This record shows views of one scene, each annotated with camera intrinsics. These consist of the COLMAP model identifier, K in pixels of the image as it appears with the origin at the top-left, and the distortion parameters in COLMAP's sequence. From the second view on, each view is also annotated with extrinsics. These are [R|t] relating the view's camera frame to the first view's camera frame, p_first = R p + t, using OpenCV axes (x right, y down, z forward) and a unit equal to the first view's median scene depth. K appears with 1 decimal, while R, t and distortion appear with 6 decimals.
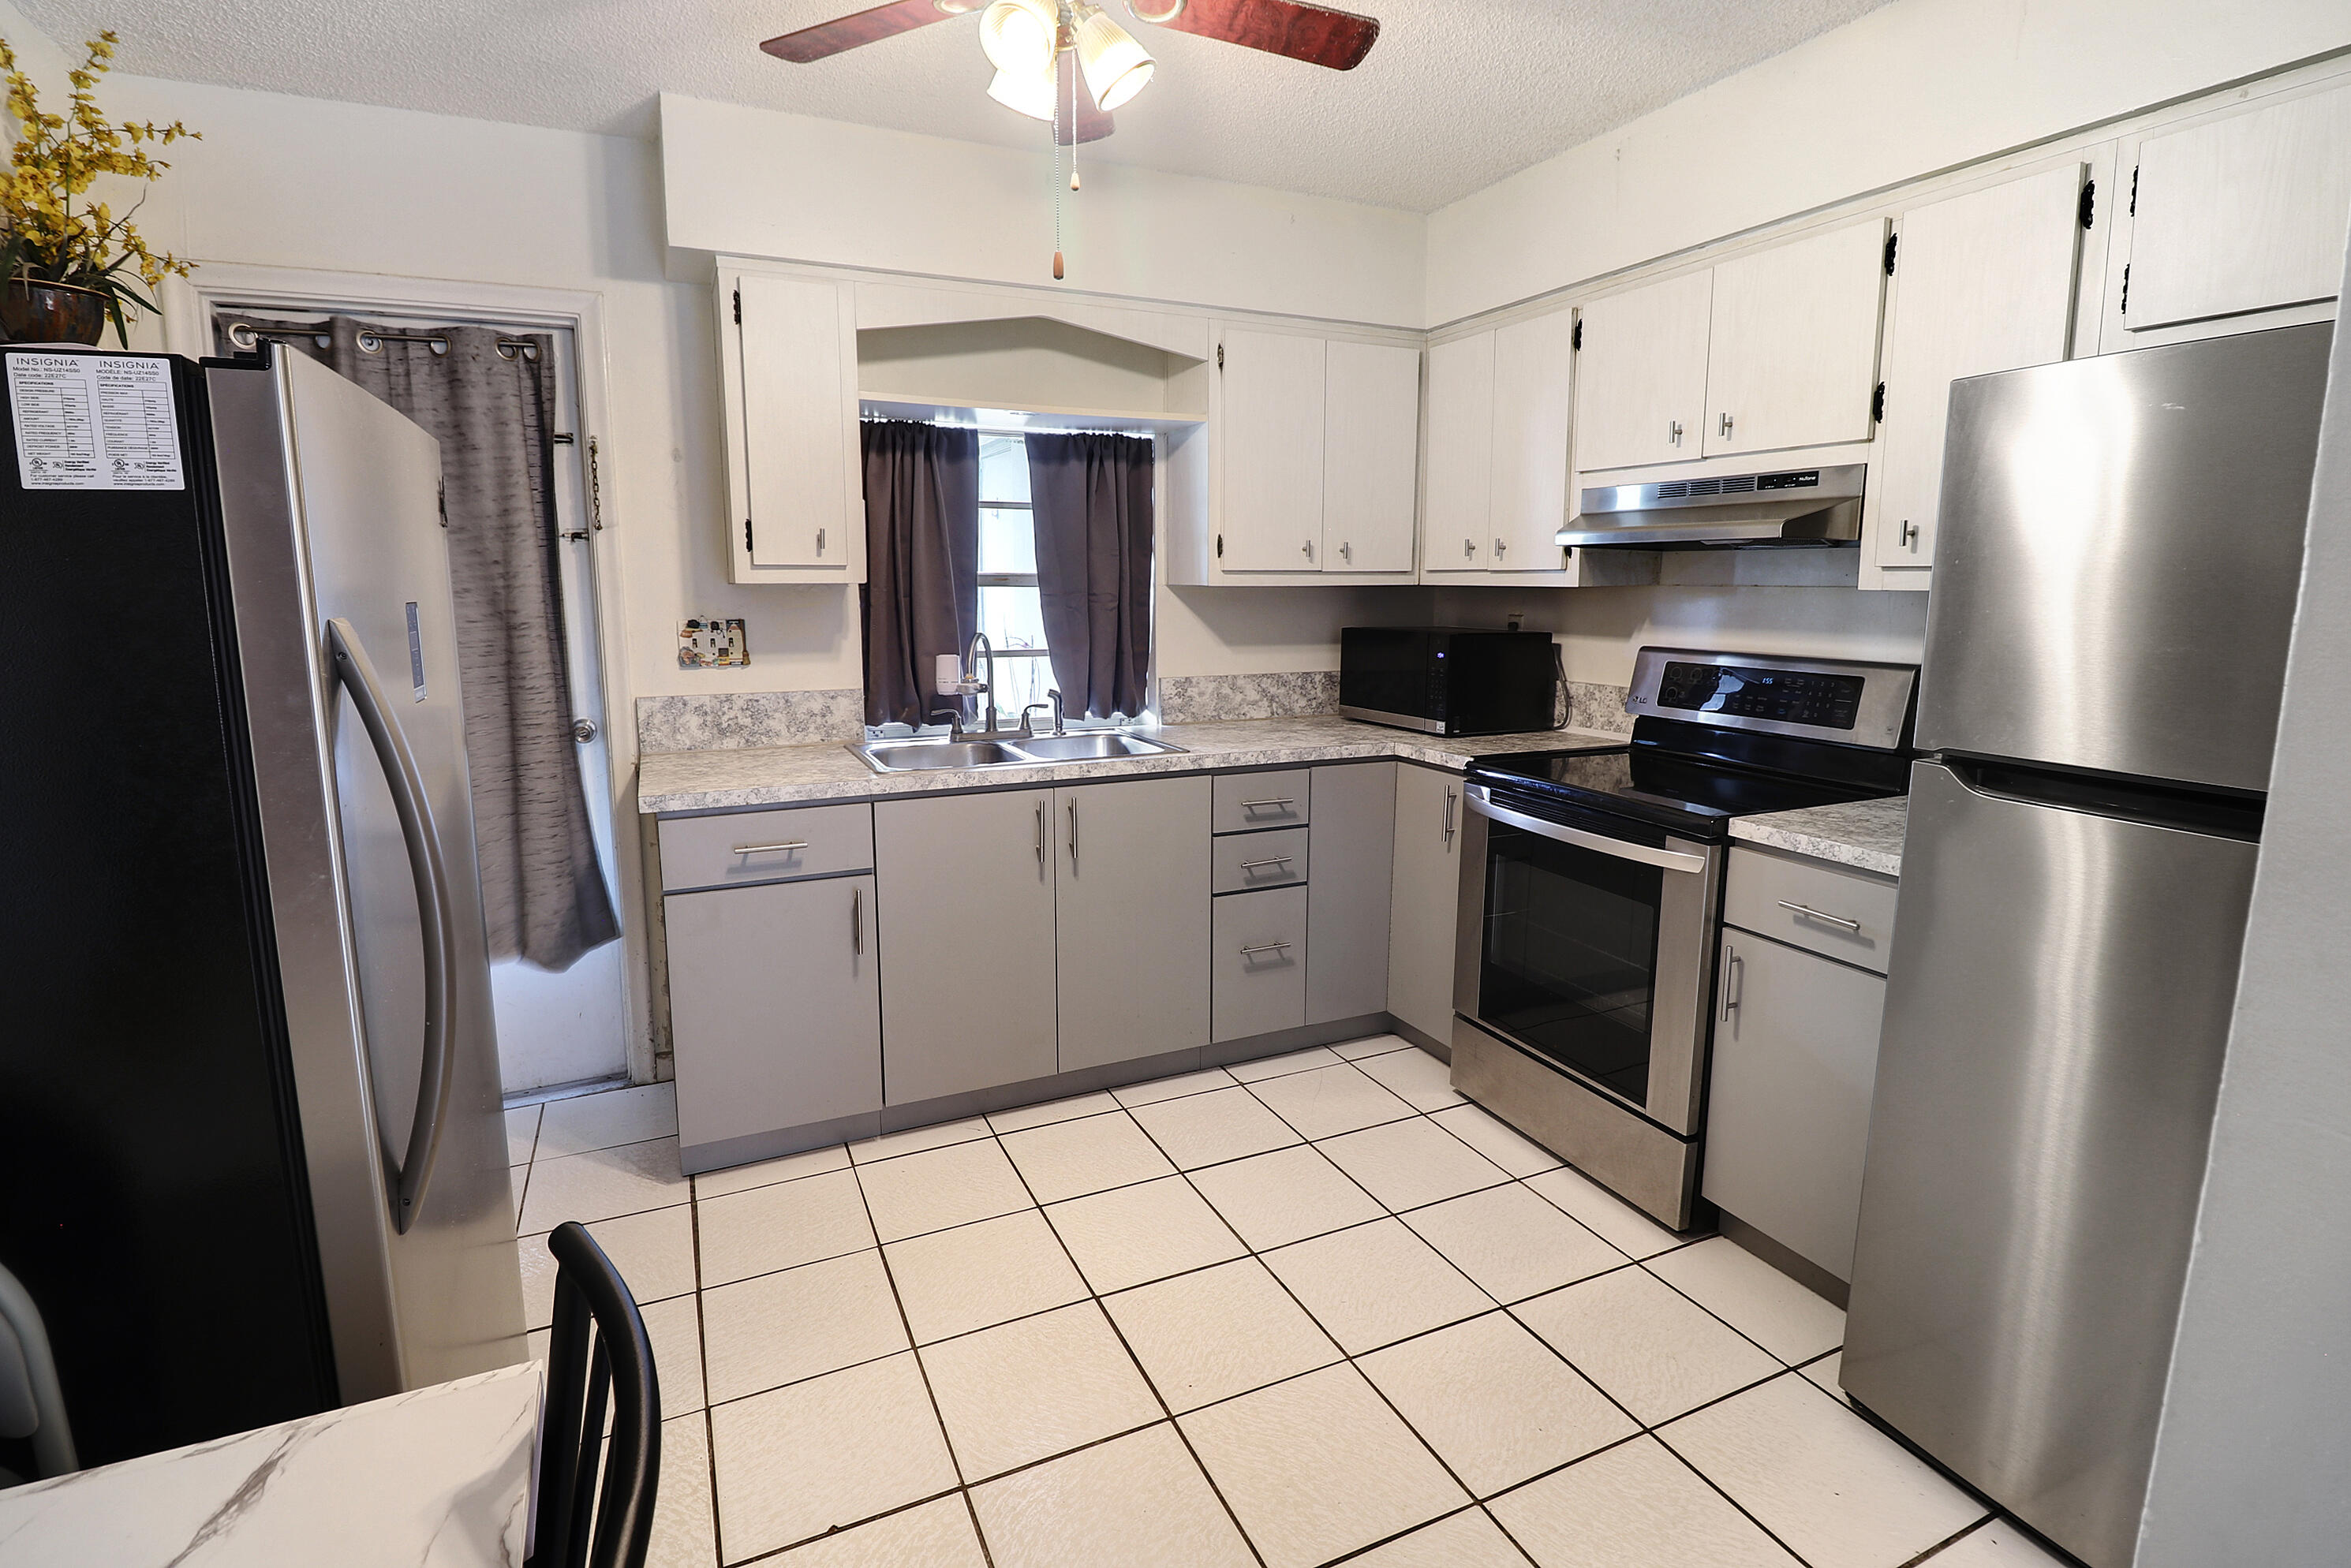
lens RADIAL K [[1213.5, 0, 1089.0], [0, 1213.5, 786.2], [0, 0, 1]] dist [0.000567, -0.015008]
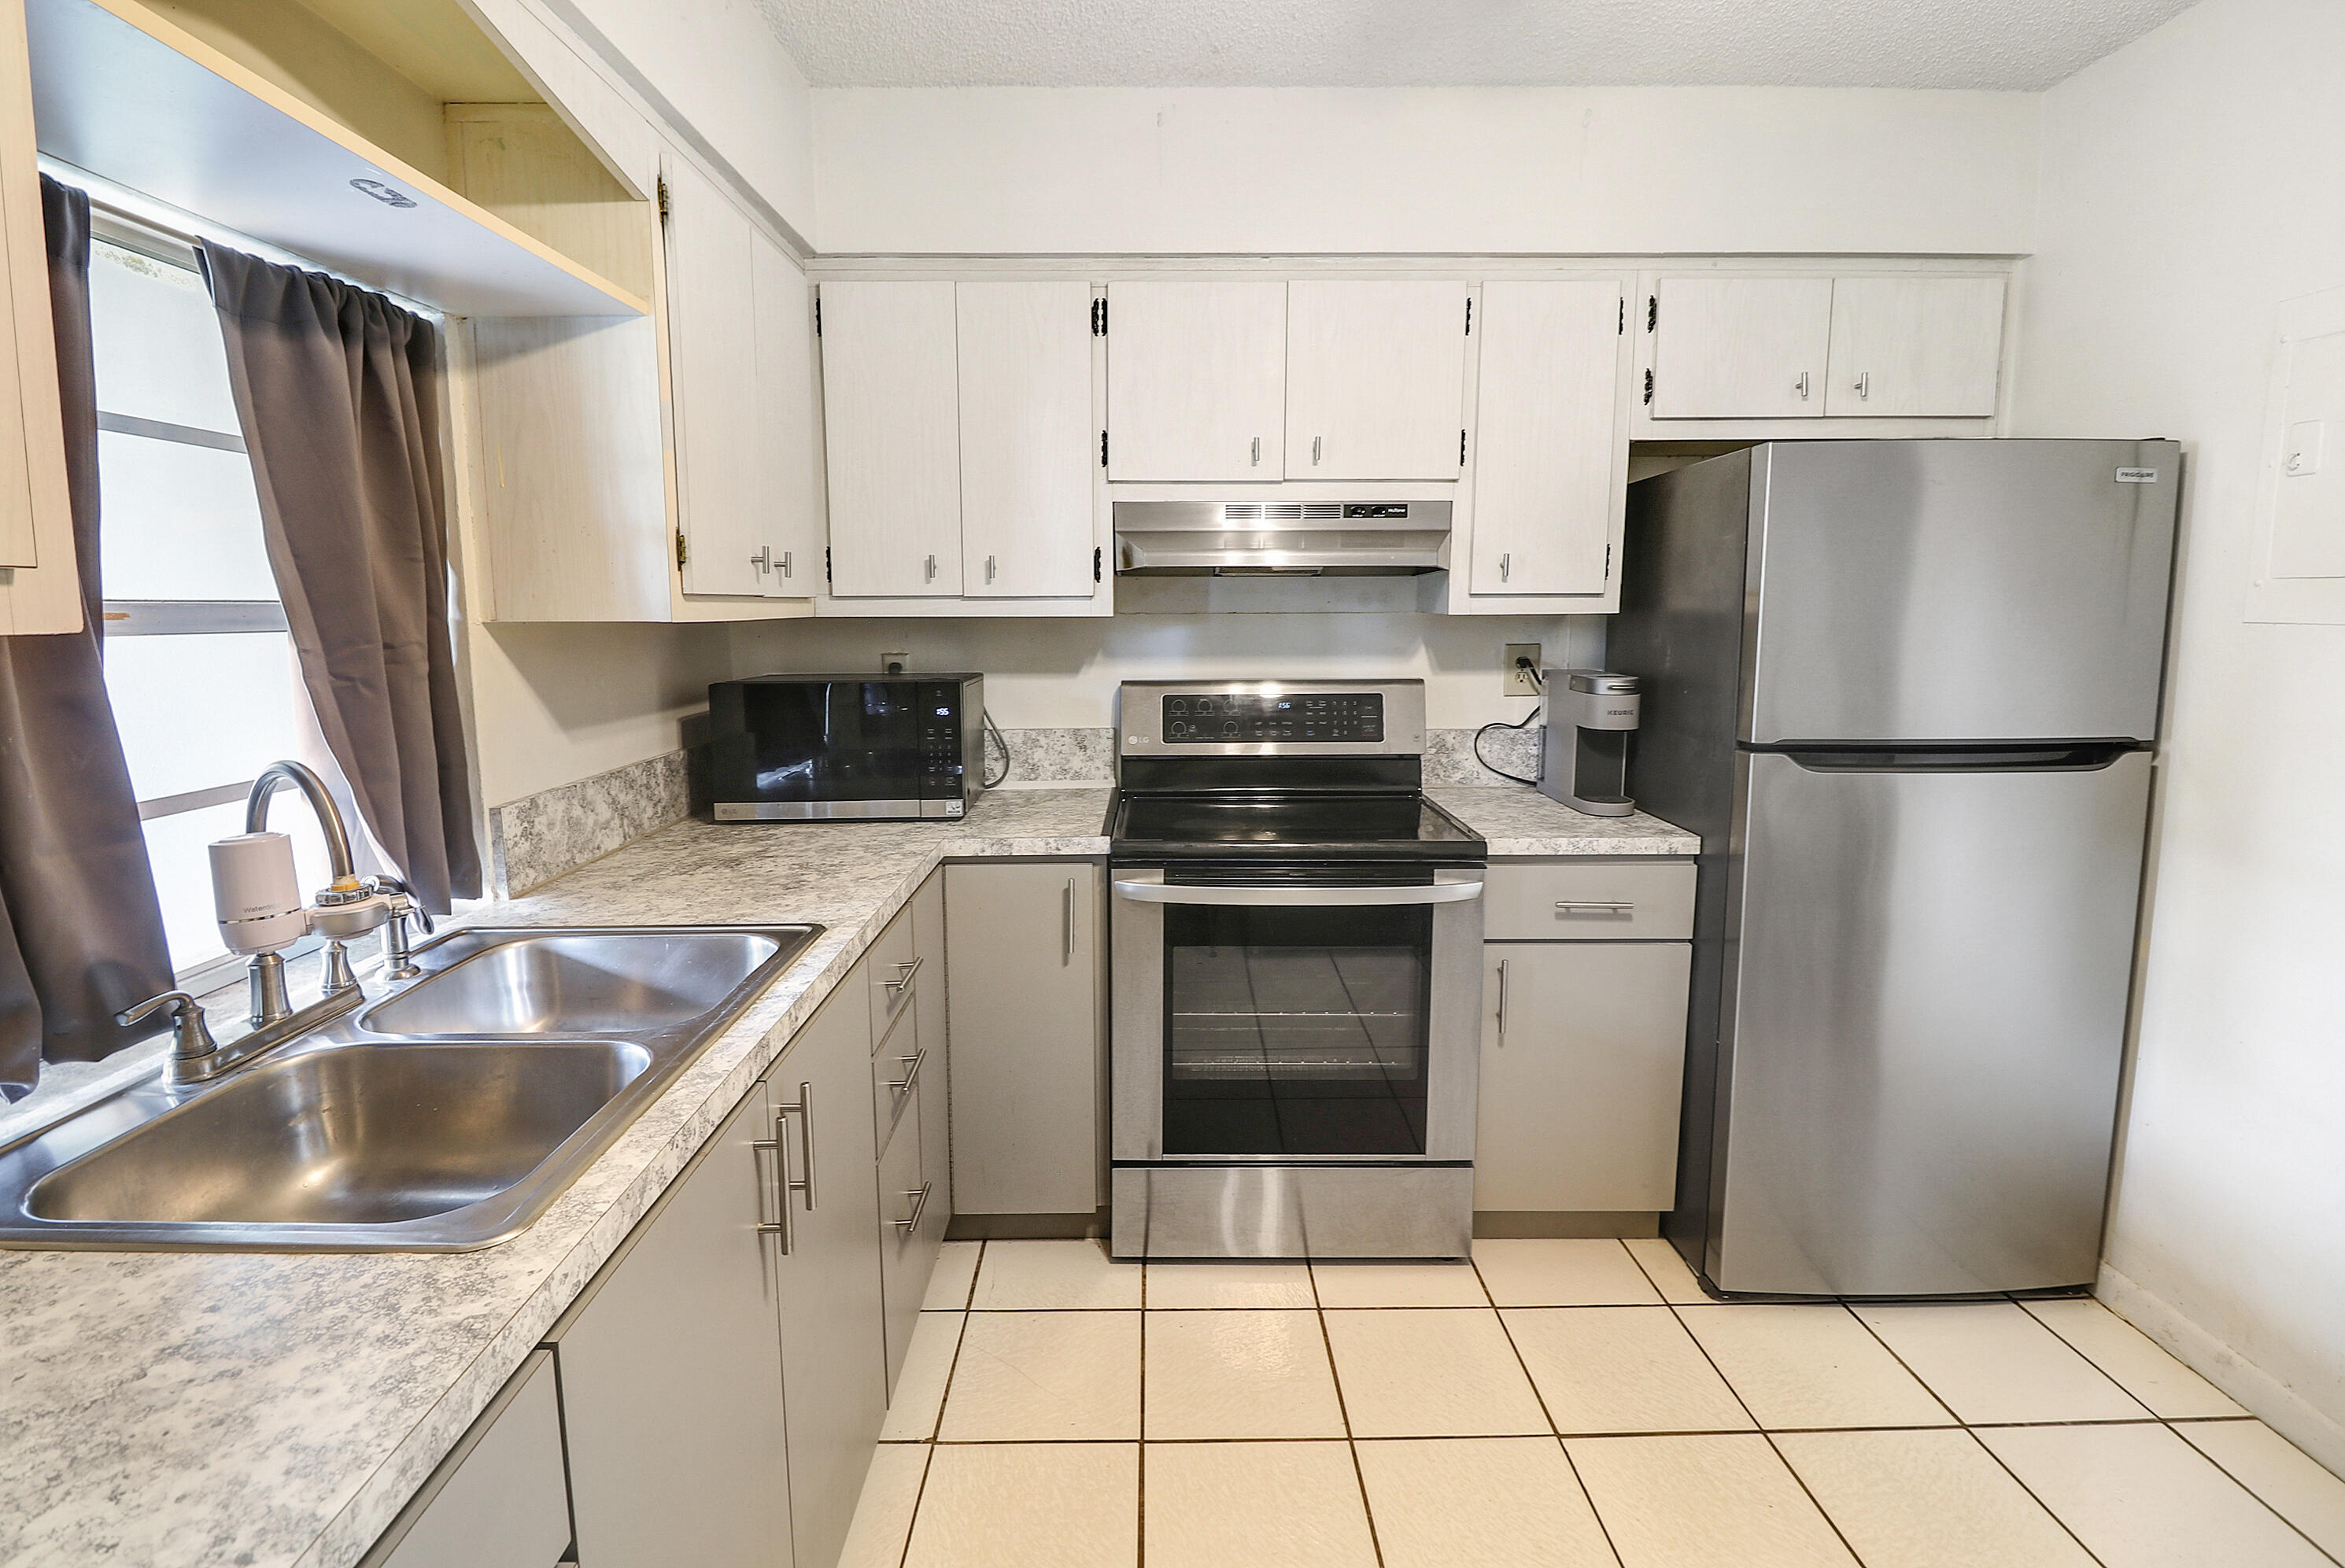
lens RADIAL K [[1155.6, 0, 1260.0], [0, 1155.6, 754.6], [0, 0, 1]] dist [-0.000908, -0.000146]
pose [[0.322000, -0.122966, 0.938720, -0.318904], [0.164368, 0.983733, 0.072481, -0.105344], [-0.932362, 0.130956, 0.336973, 0.612759]]
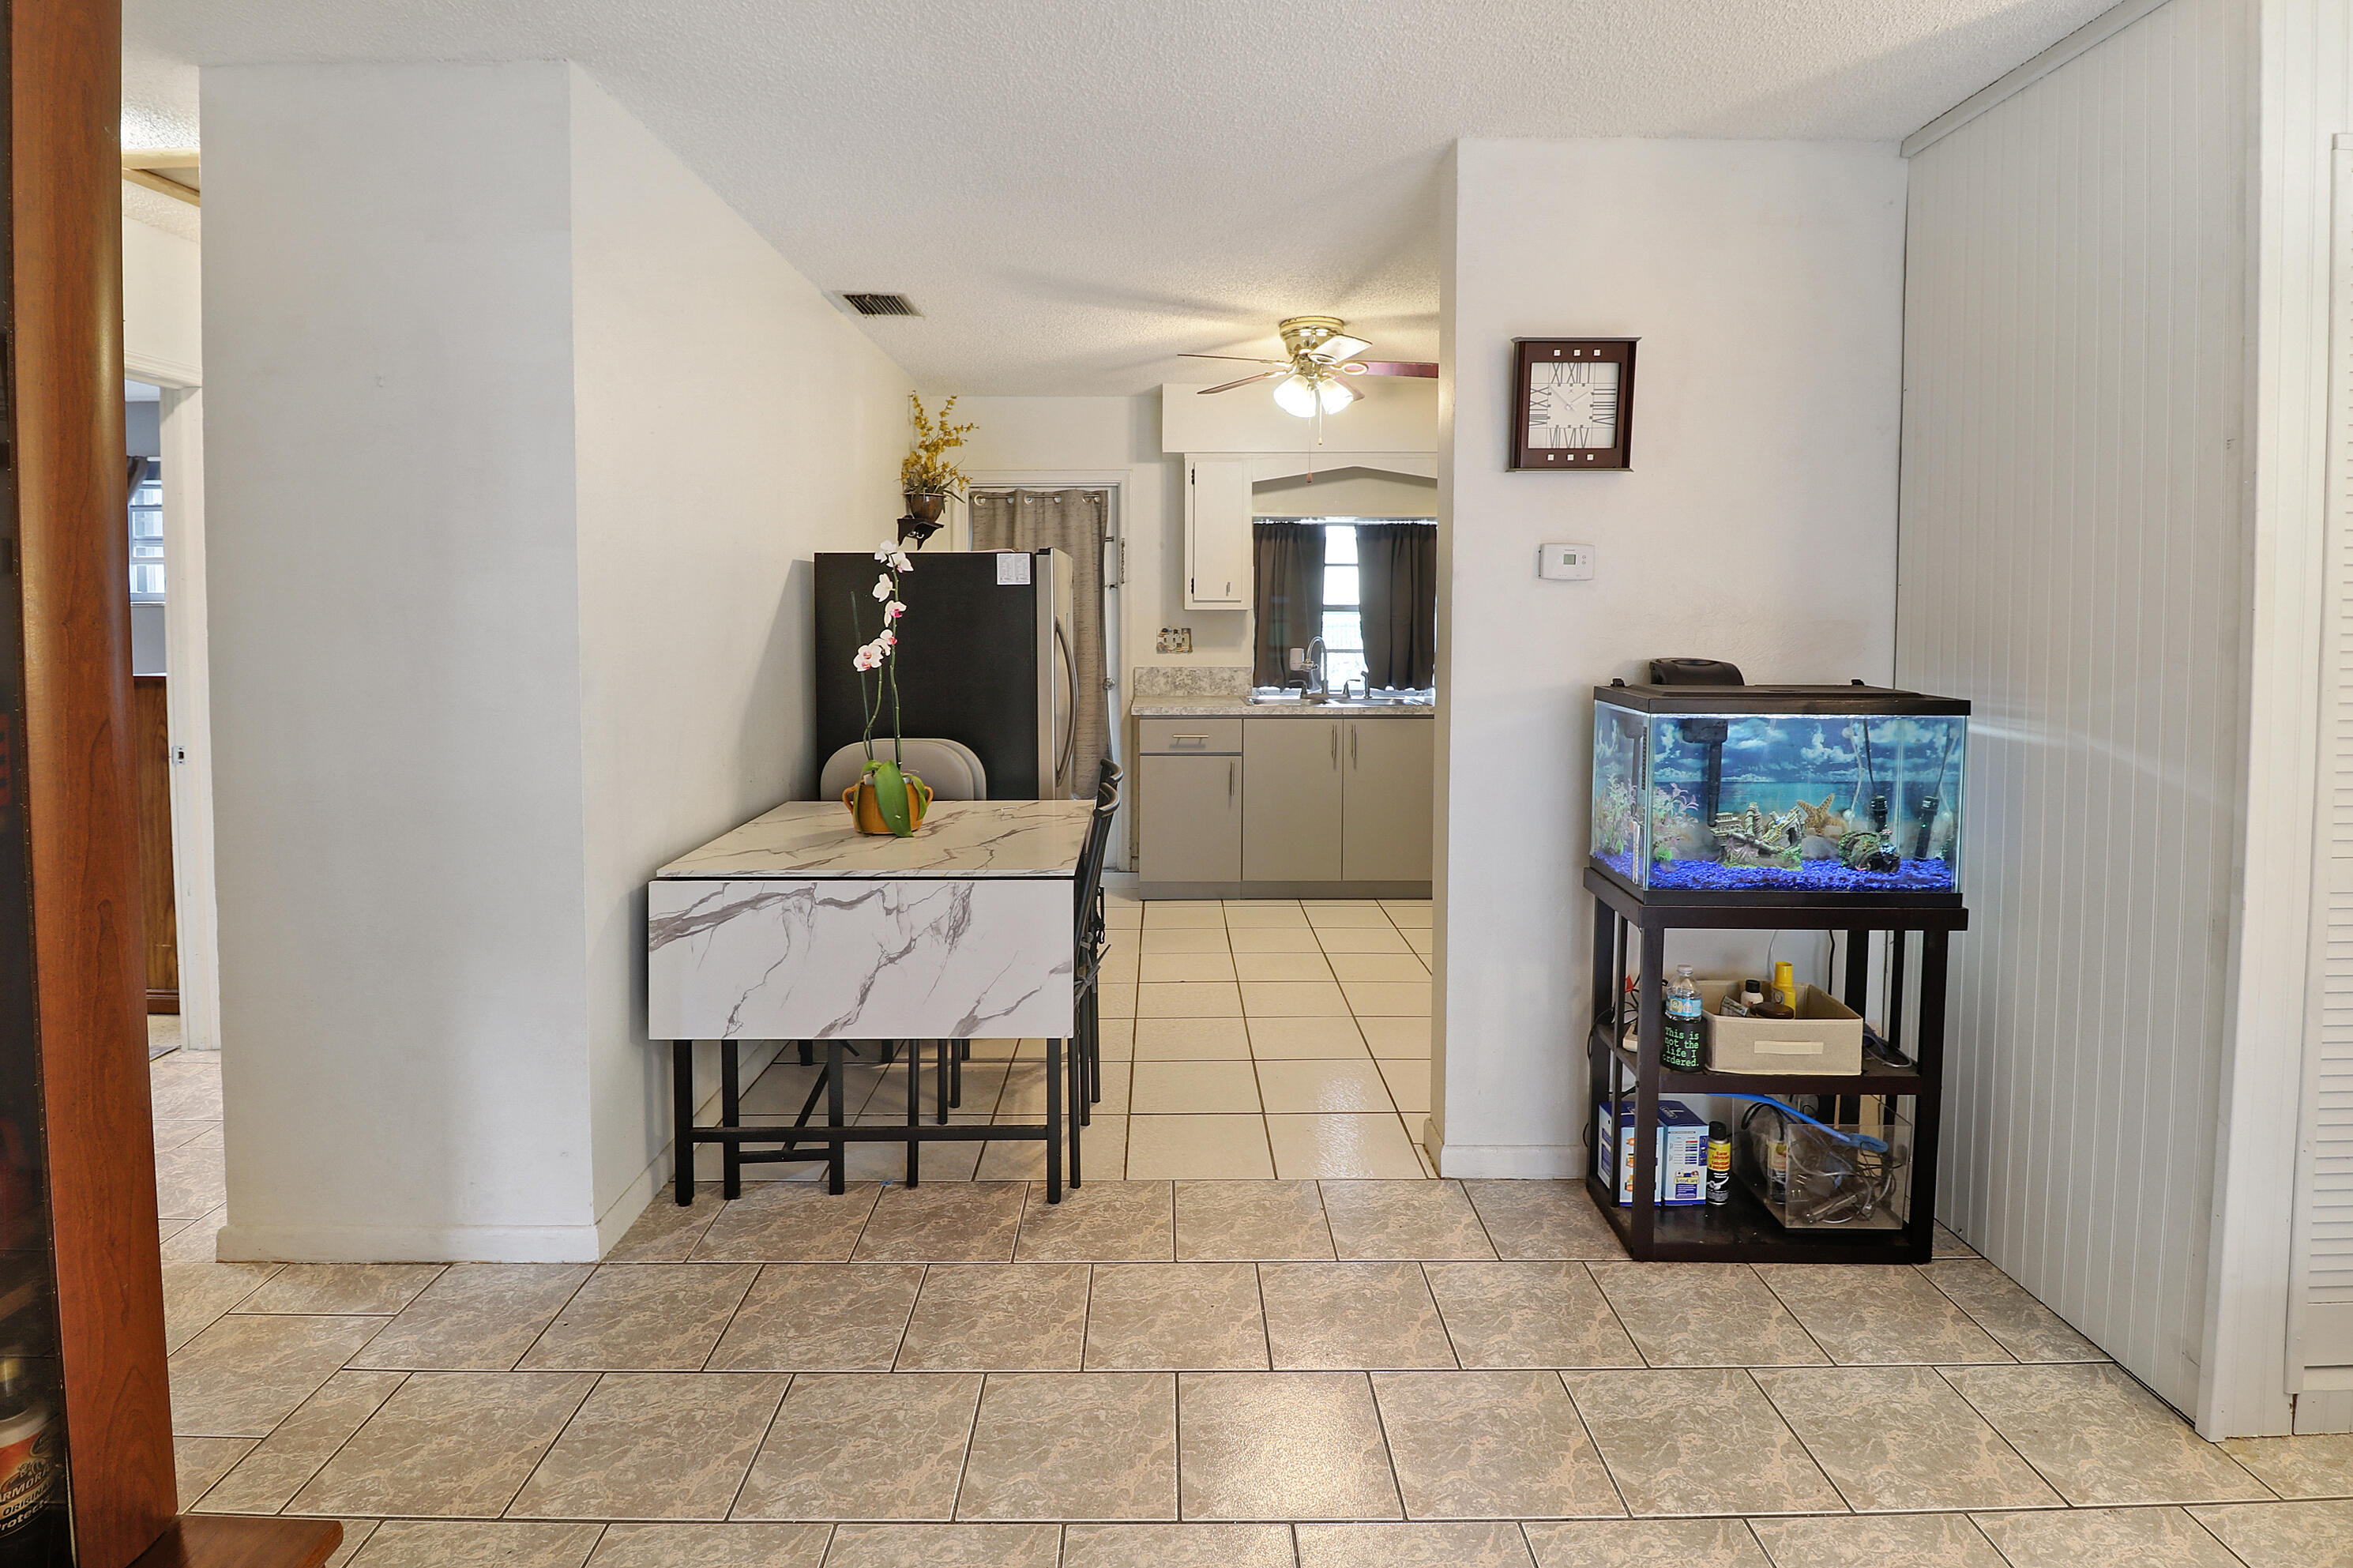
lens RADIAL K [[1100.8, 0, 1022.0], [0, 1100.8, 675.0], [0, 0, 1]] dist [-0.011732, 0.000130]
pose [[0.893418, 0.027169, -0.448405, 0.249647], [-0.076108, 0.992894, -0.091480, 0.110661], [0.442733, 0.115857, 0.889137, -0.629932]]
